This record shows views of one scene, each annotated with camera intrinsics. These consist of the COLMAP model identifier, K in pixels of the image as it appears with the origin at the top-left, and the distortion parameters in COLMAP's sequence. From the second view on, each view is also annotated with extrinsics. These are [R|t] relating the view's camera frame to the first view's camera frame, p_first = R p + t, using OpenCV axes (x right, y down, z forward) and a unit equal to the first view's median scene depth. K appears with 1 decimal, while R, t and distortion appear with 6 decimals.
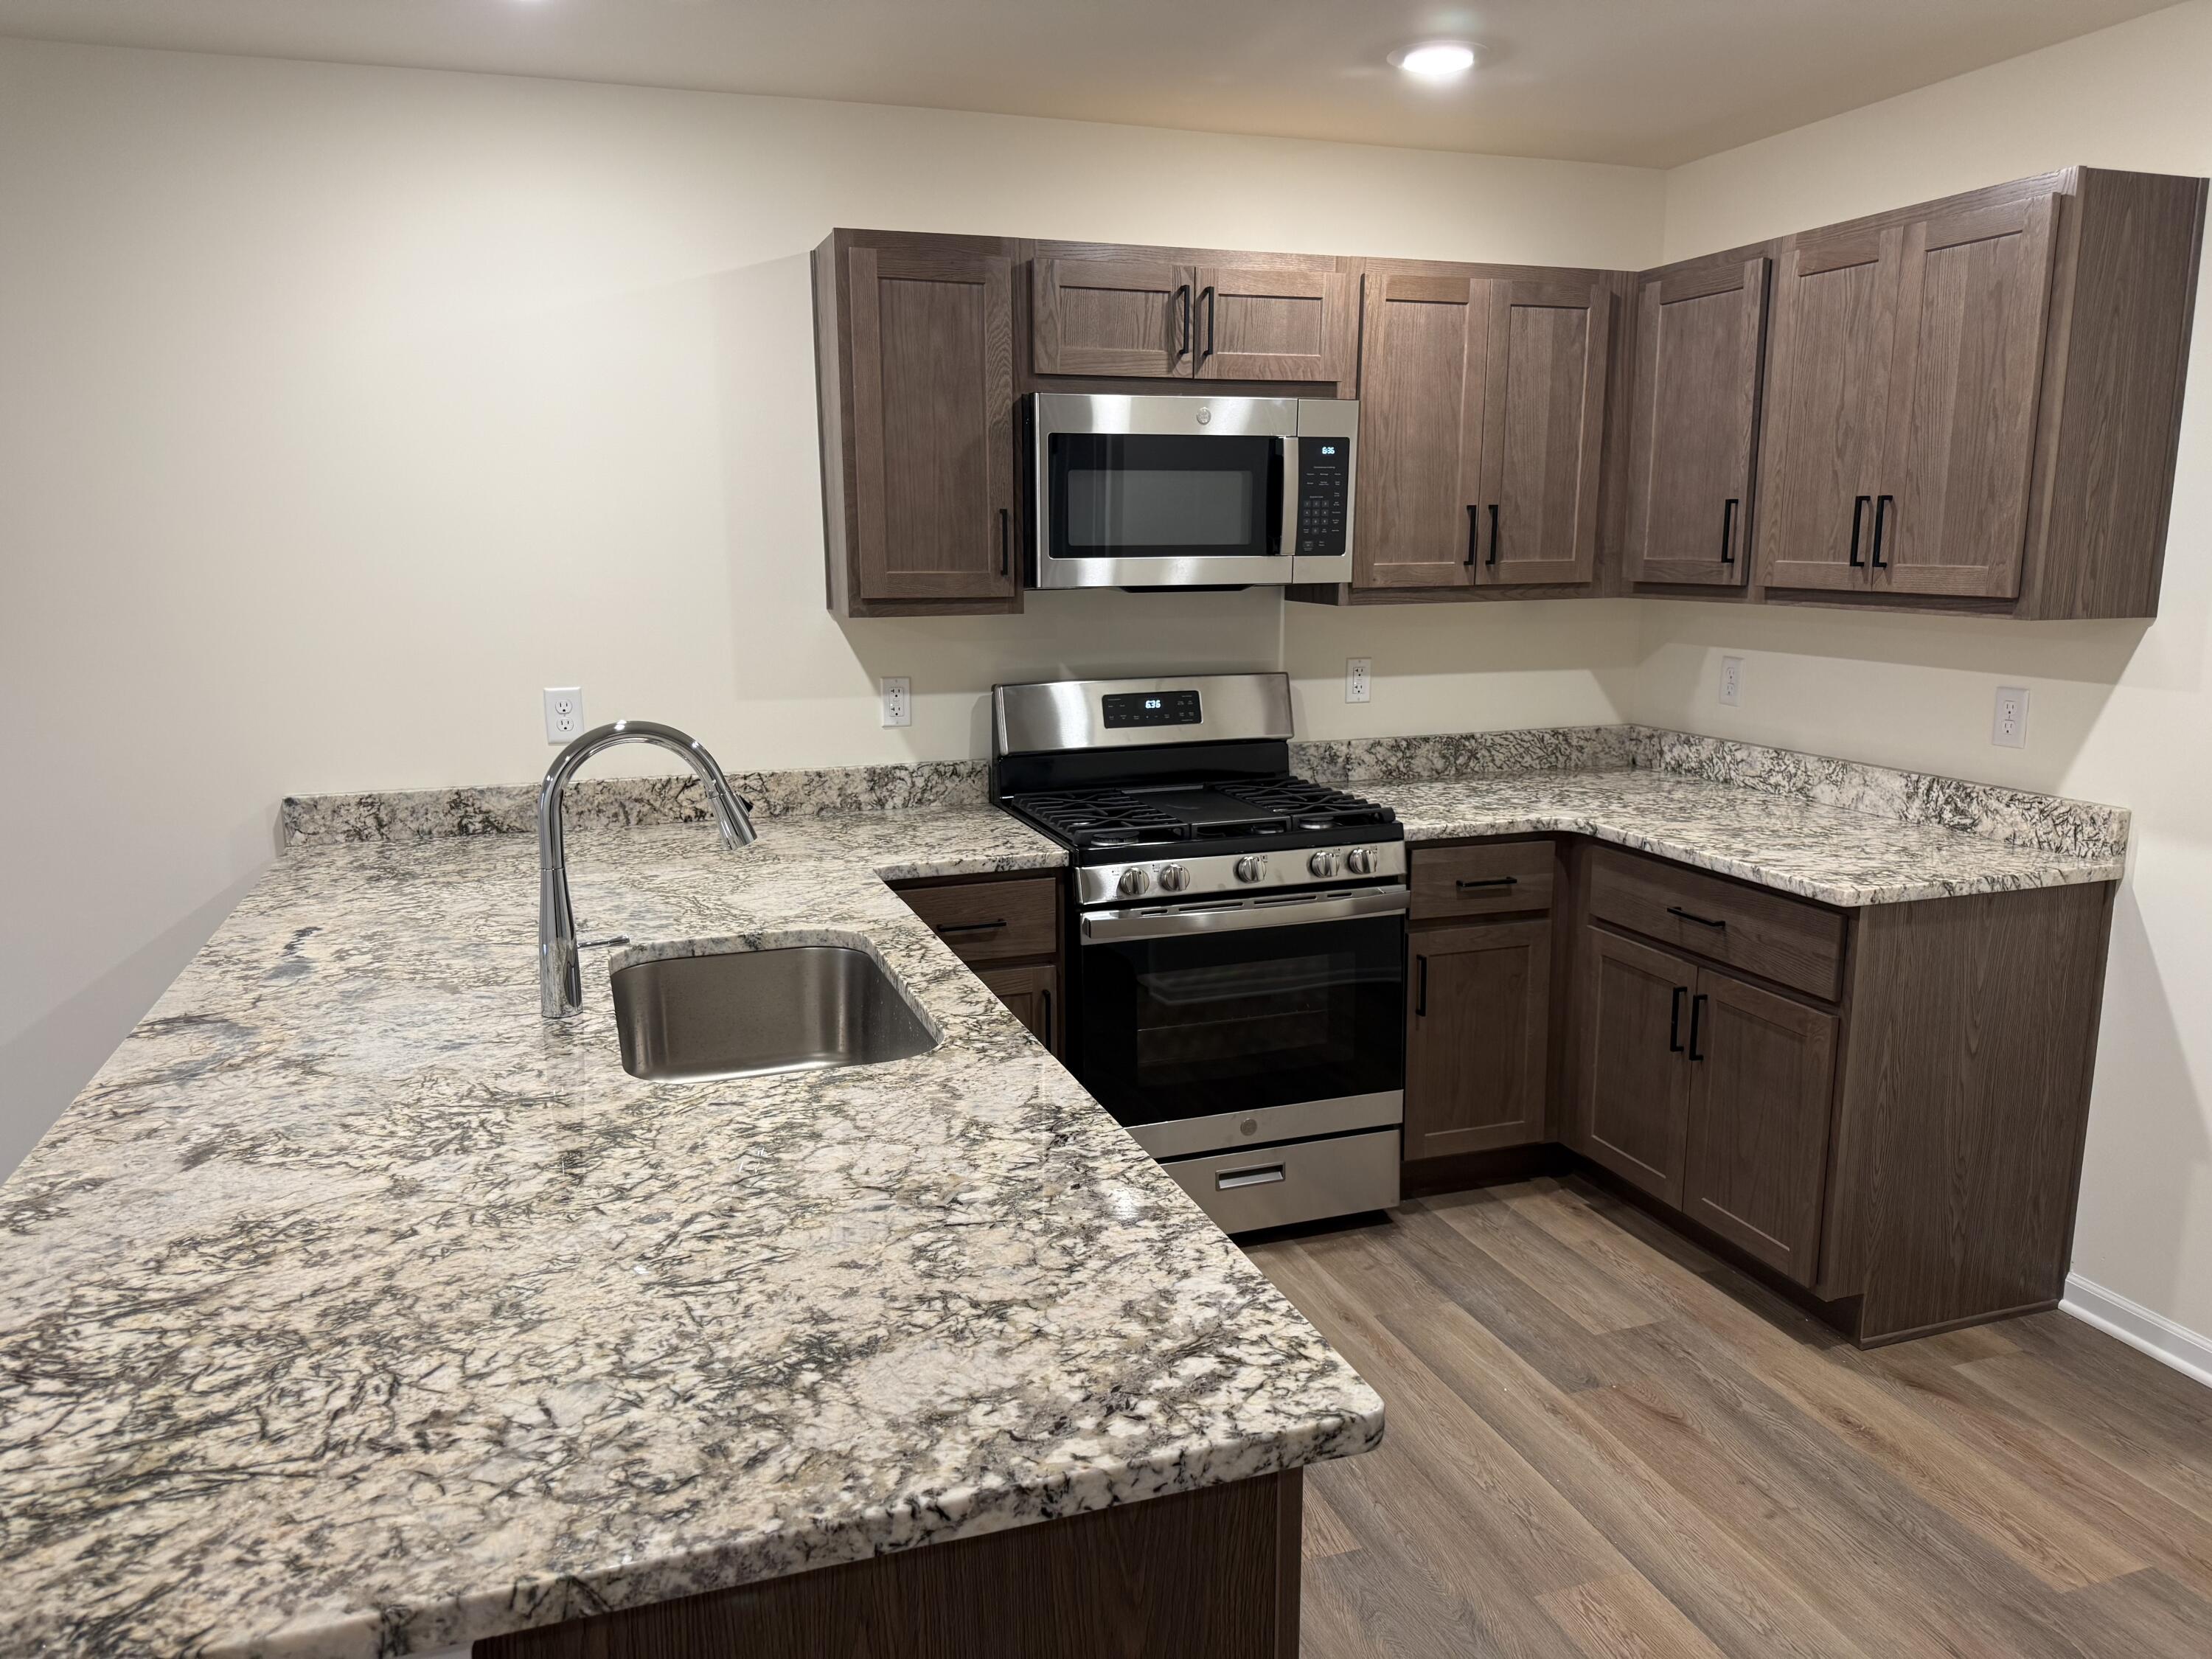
lens RADIAL K [[1568.8, 0, 1102.8], [0, 1568.8, 838.2], [0, 0, 1]] dist [0.057332, -0.063969]
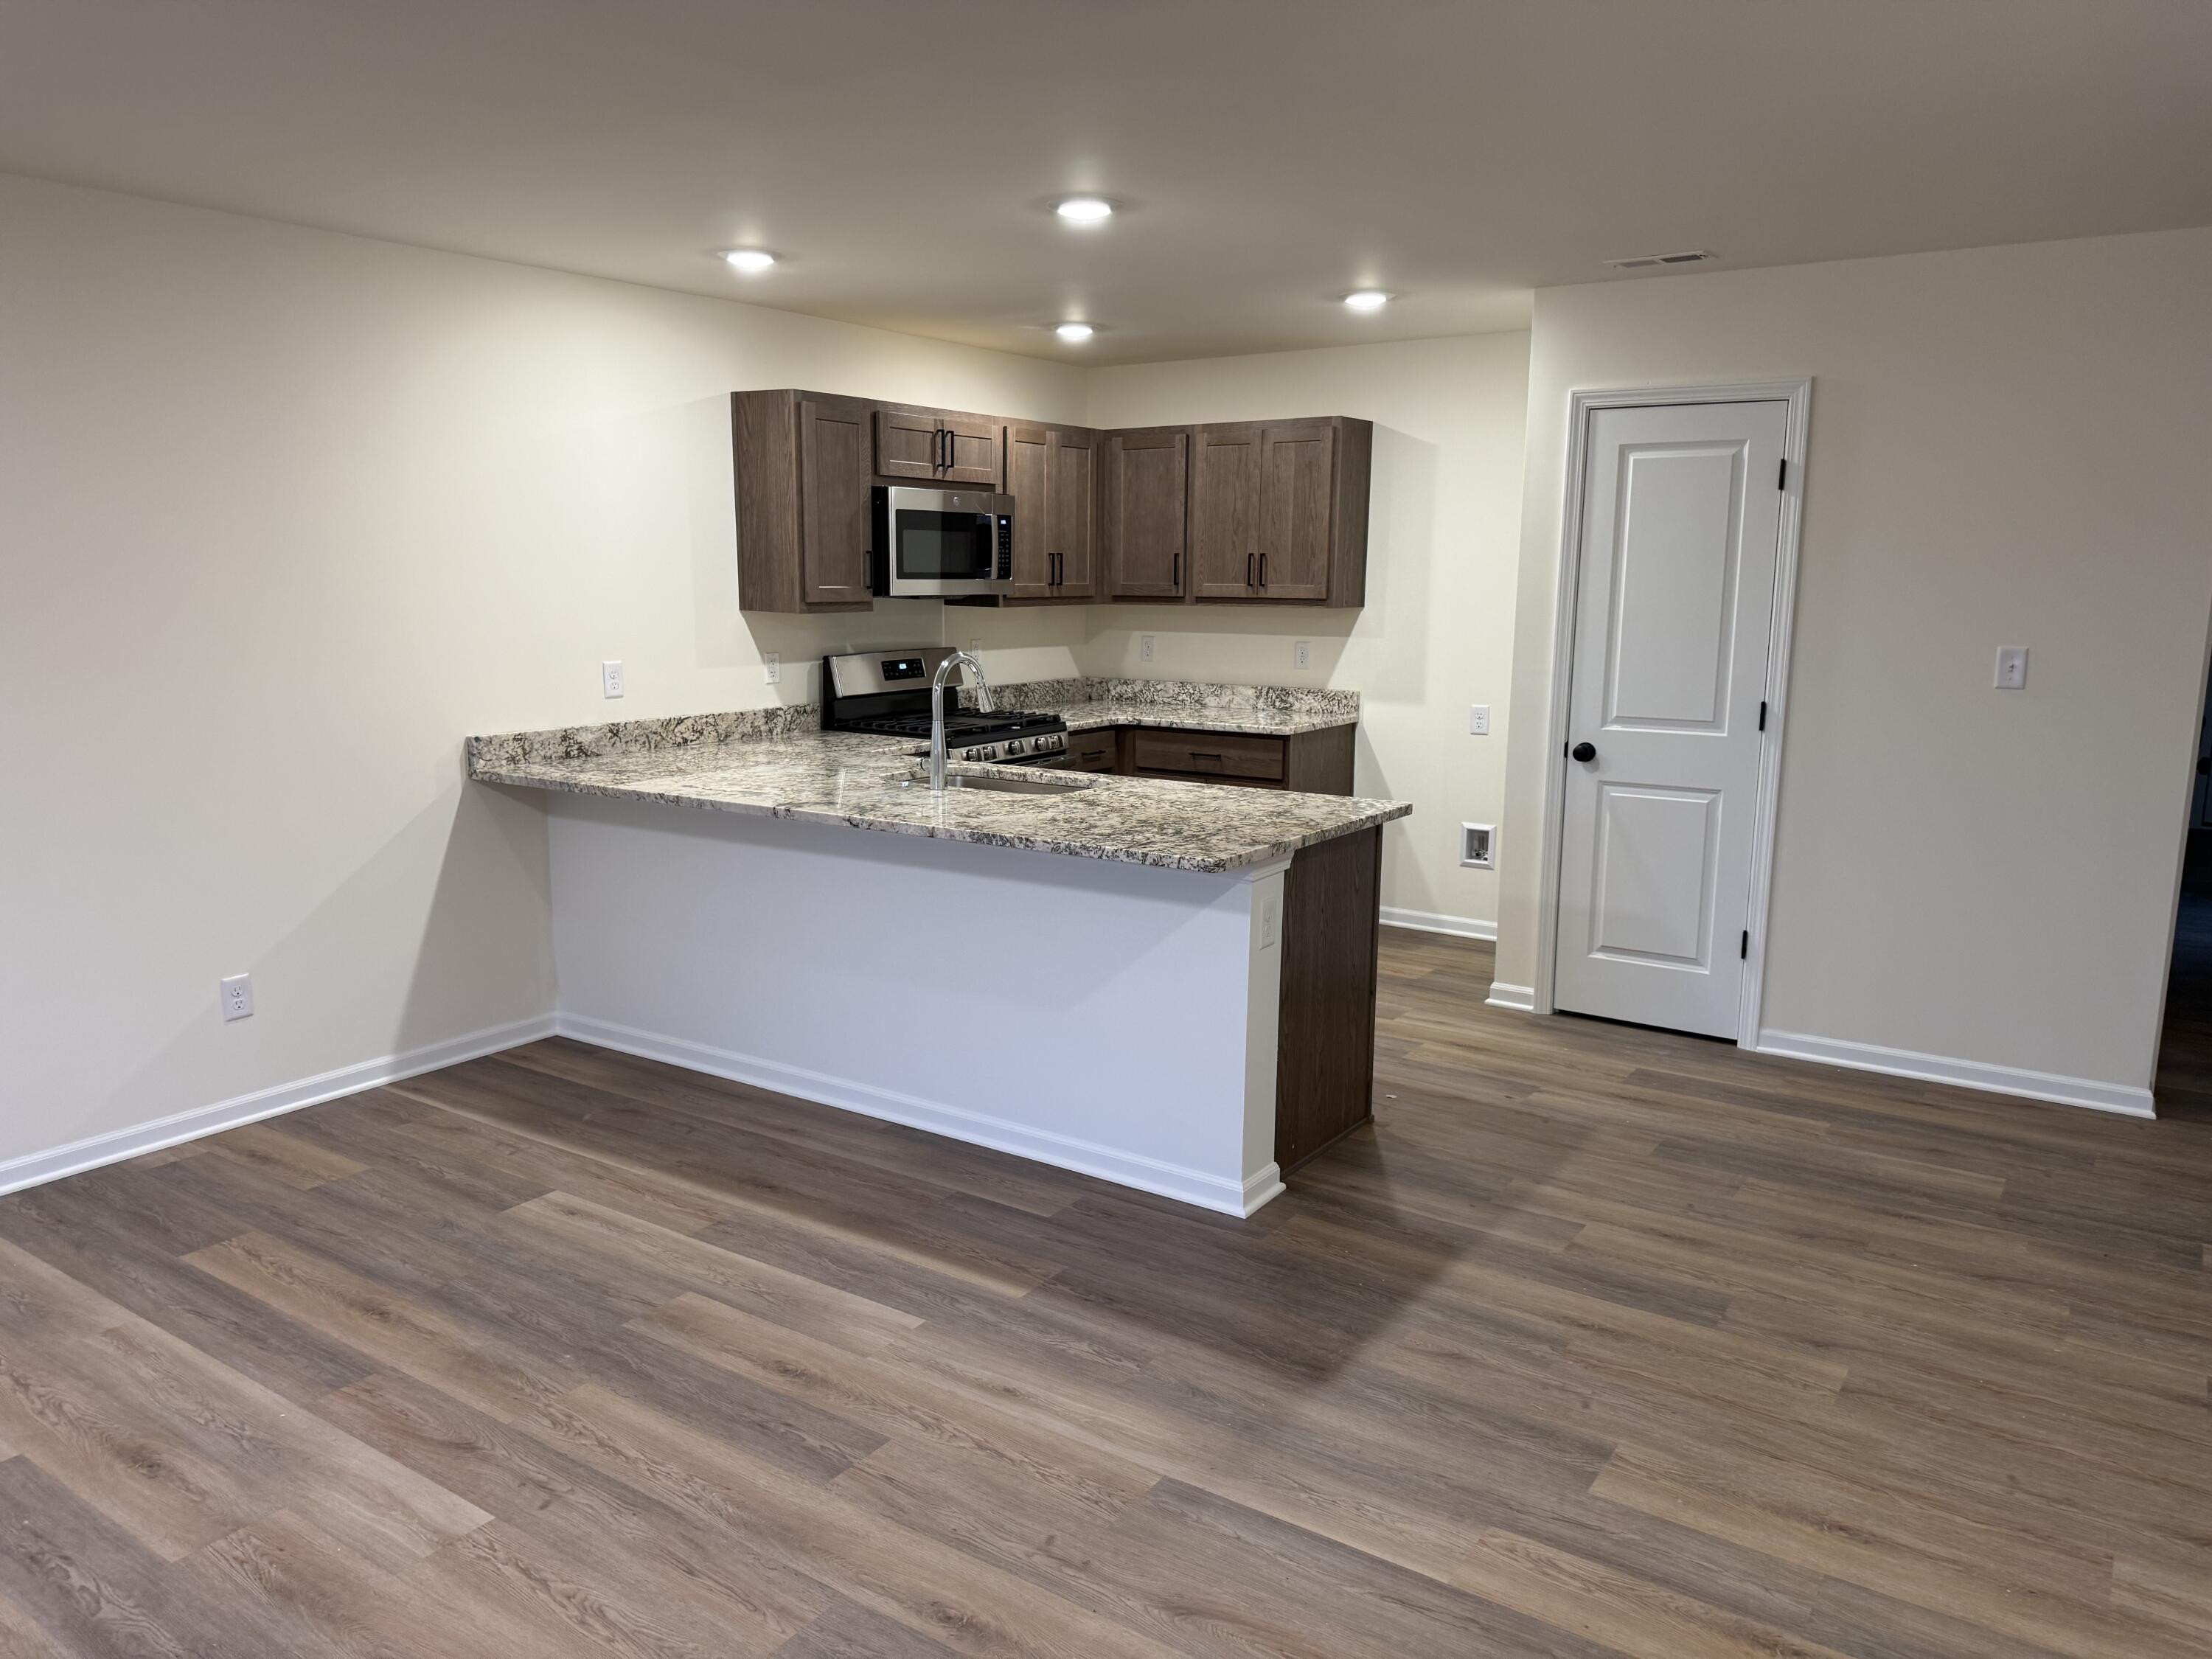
lens RADIAL K [[1530.3, 0, 1108.5], [0, 1530.3, 865.8], [0, 0, 1]] dist [0.065968, -0.080197]
pose [[0.800066, -0.105987, 0.590476, -0.918996], [0.105710, 0.993776, 0.035145, 0.109234], [-0.590525, 0.034301, 0.806290, -0.535466]]
